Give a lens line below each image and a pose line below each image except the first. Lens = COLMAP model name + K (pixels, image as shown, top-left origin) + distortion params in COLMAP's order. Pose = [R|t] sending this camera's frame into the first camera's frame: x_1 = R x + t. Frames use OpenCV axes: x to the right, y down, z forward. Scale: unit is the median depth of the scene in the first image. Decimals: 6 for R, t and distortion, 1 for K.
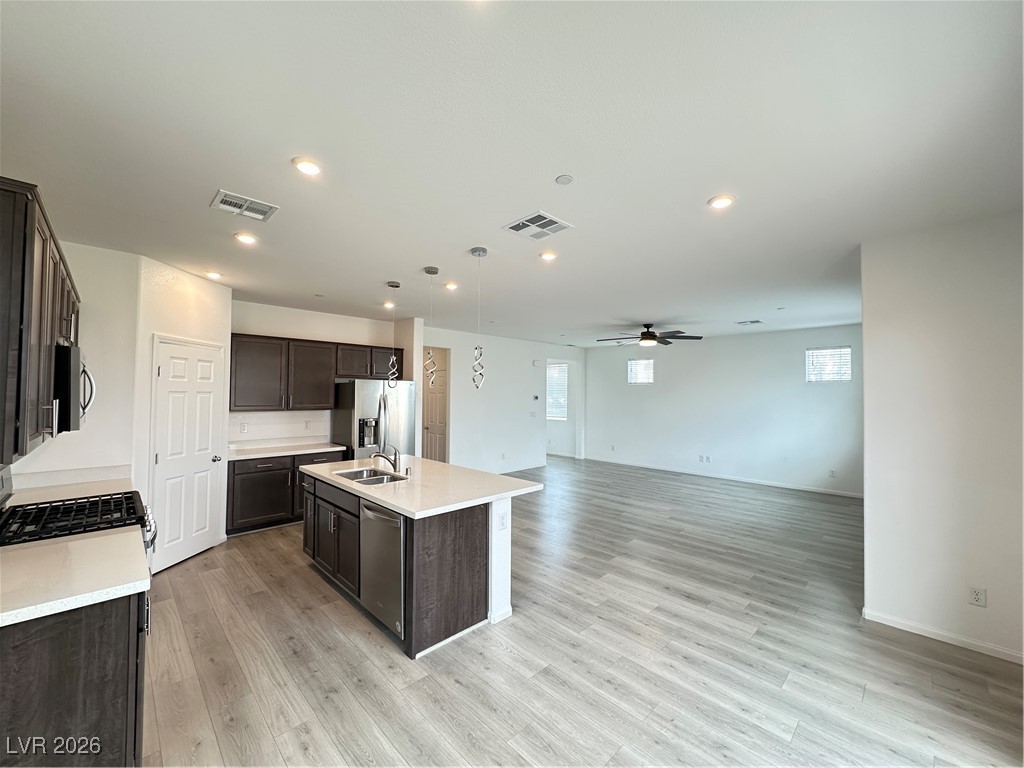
lens RADIAL K [[409.2, 0, 510.5], [0, 409.2, 385.1], [0, 0, 1]] dist [0.002989, 0.000059]
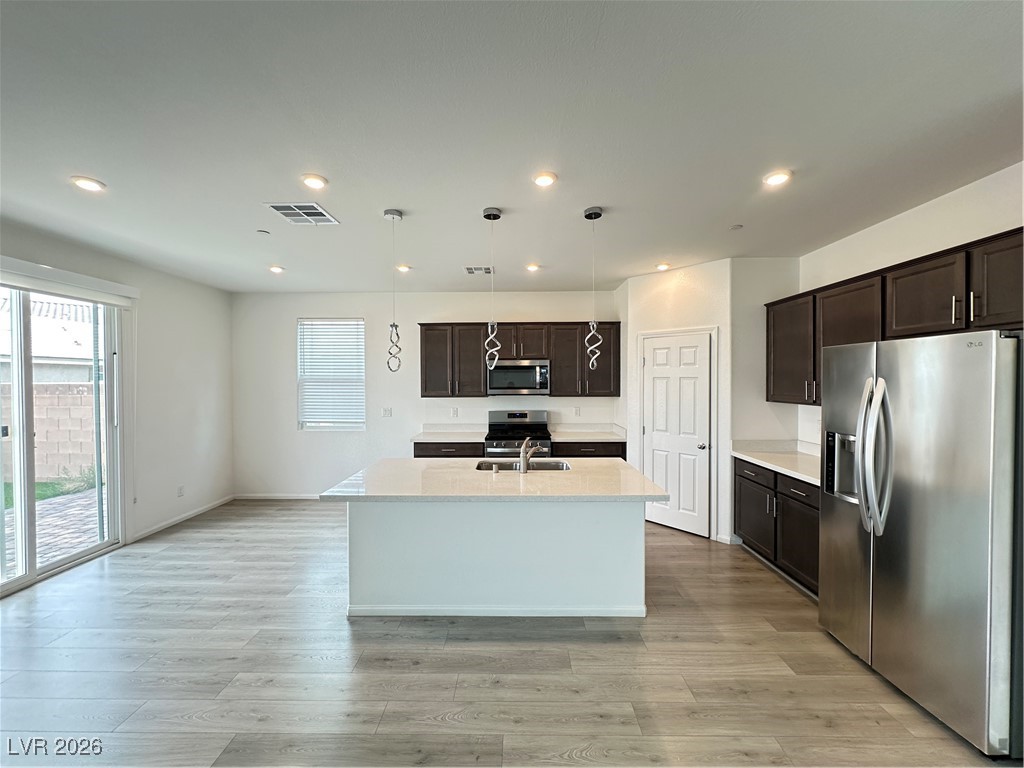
lens RADIAL K [[409.2, 0, 510.5], [0, 409.2, 385.1], [0, 0, 1]] dist [0.002989, 0.000059]
pose [[-0.709179, -0.002407, -0.705025, 0.271376], [0.001590, 0.999986, -0.005014, 0.039223], [0.705027, -0.004677, -0.709165, 1.320420]]
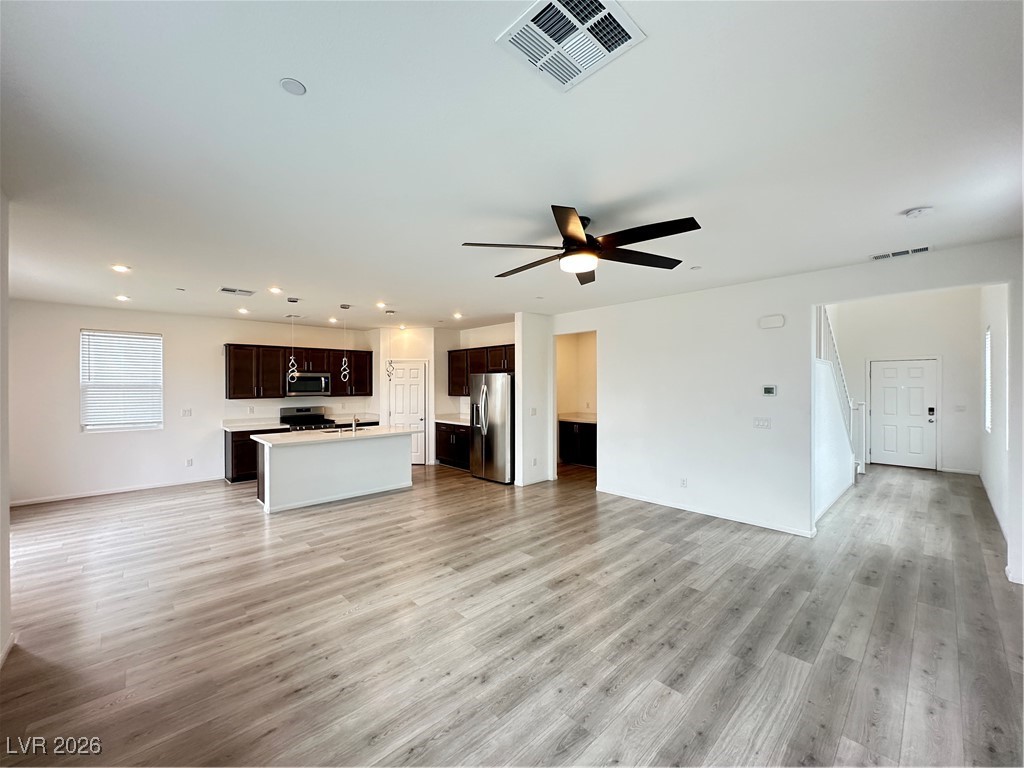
lens RADIAL K [[409.2, 0, 510.5], [0, 409.2, 385.1], [0, 0, 1]] dist [0.002989, 0.000059]
pose [[-0.020188, -0.012478, -0.999718, 1.157647], [0.013657, 0.999825, -0.012755, 0.049100], [0.999703, -0.013911, -0.020014, 1.410694]]
